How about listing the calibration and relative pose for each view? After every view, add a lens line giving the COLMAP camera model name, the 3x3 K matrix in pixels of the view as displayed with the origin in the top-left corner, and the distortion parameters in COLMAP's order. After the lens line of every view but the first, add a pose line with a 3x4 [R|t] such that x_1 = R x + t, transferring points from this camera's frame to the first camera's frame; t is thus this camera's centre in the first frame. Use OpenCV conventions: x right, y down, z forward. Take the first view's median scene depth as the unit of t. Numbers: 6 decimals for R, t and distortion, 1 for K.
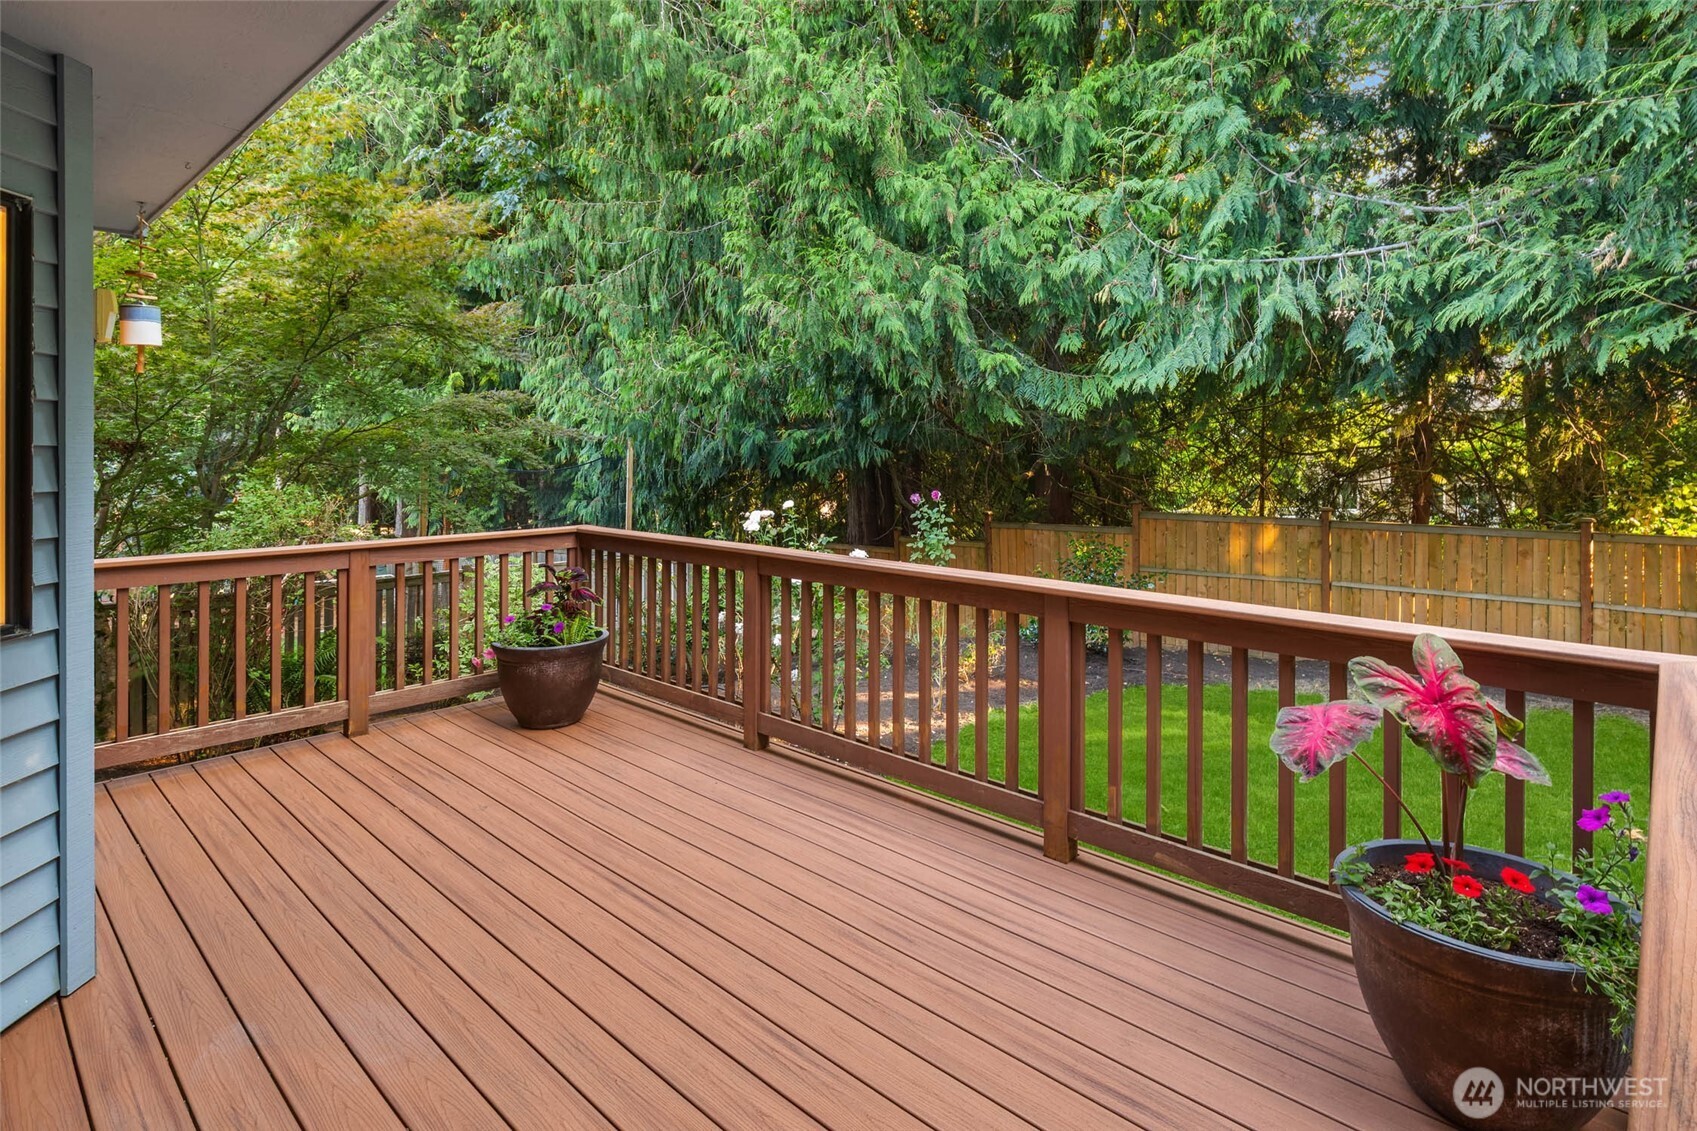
lens RADIAL K [[892.2, 0, 857.9], [0, 892.2, 450.4], [0, 0, 1]] dist [0.004944, 0.000214]
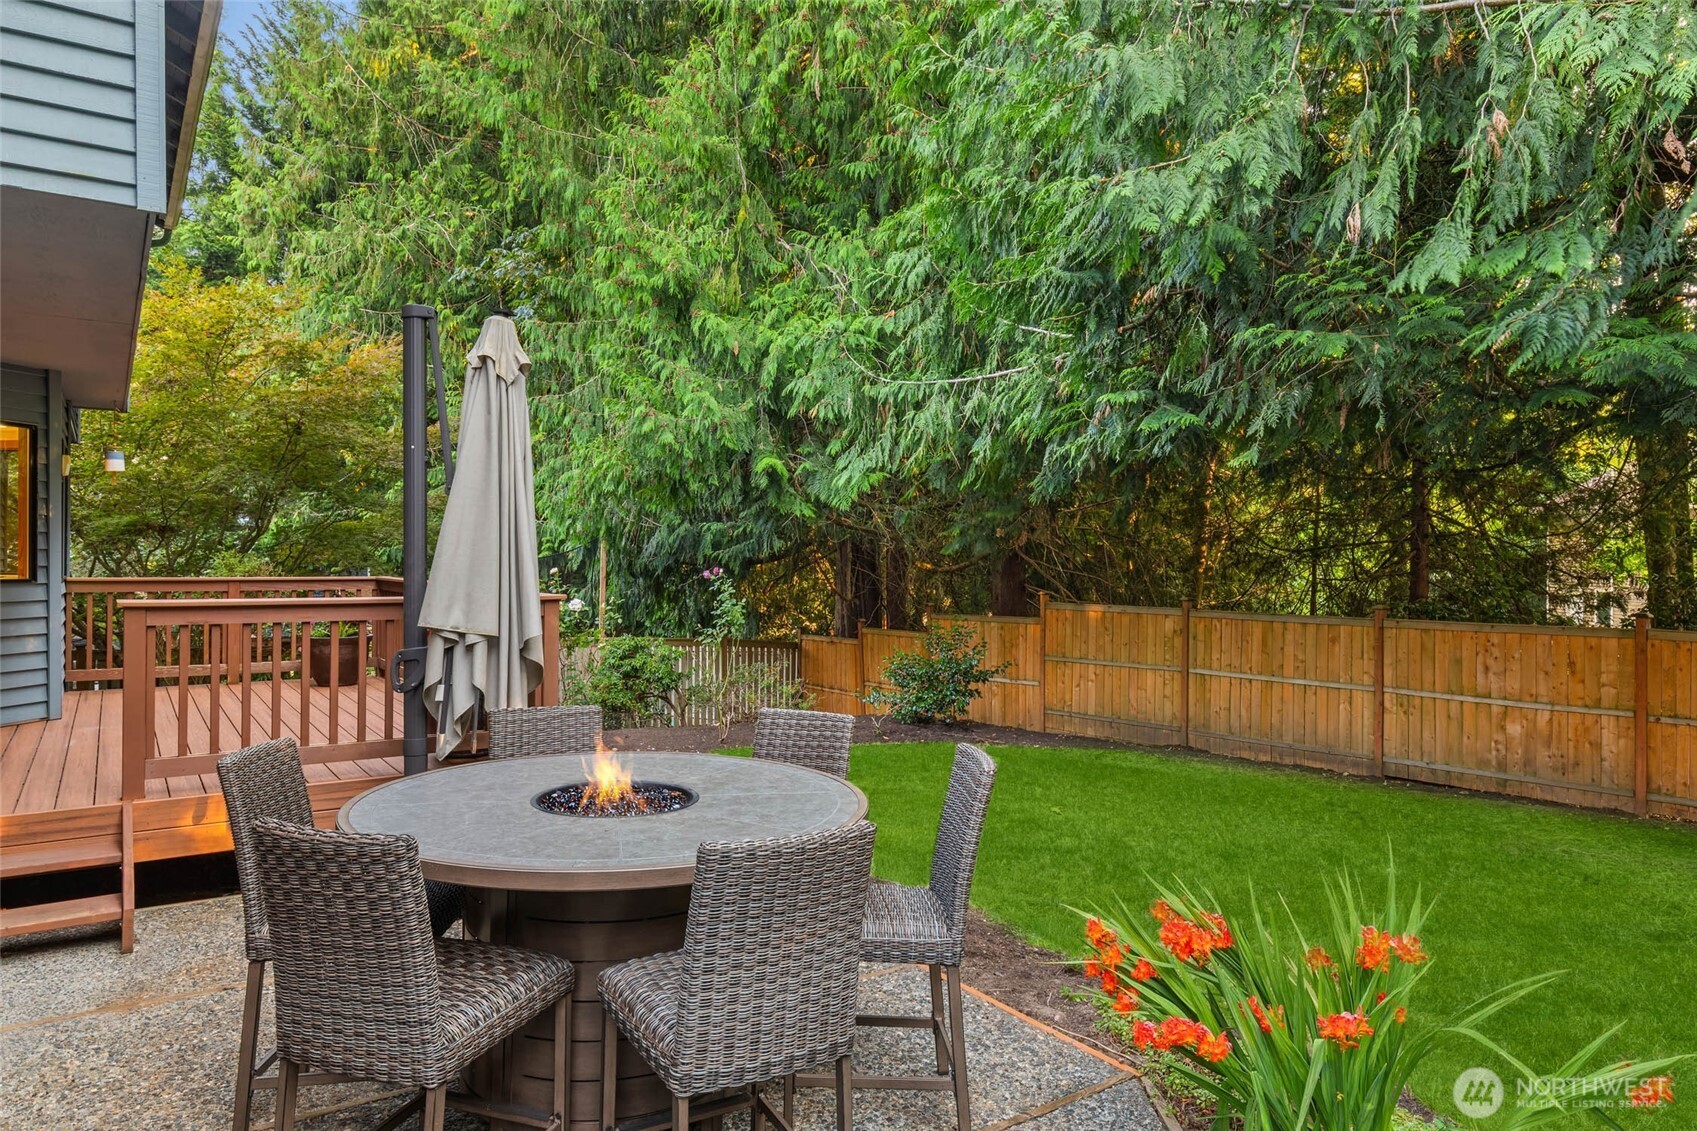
lens RADIAL K [[1080.5, 0, 848.5], [0, 1080.5, 563.0], [0, 0, 1]] dist [-0.005723, -0.000792]
pose [[0.977439, 0.009544, -0.211004, 0.469680], [-0.008386, 0.999944, 0.006384, 0.021907], [0.211054, -0.004470, 0.977464, -0.361966]]
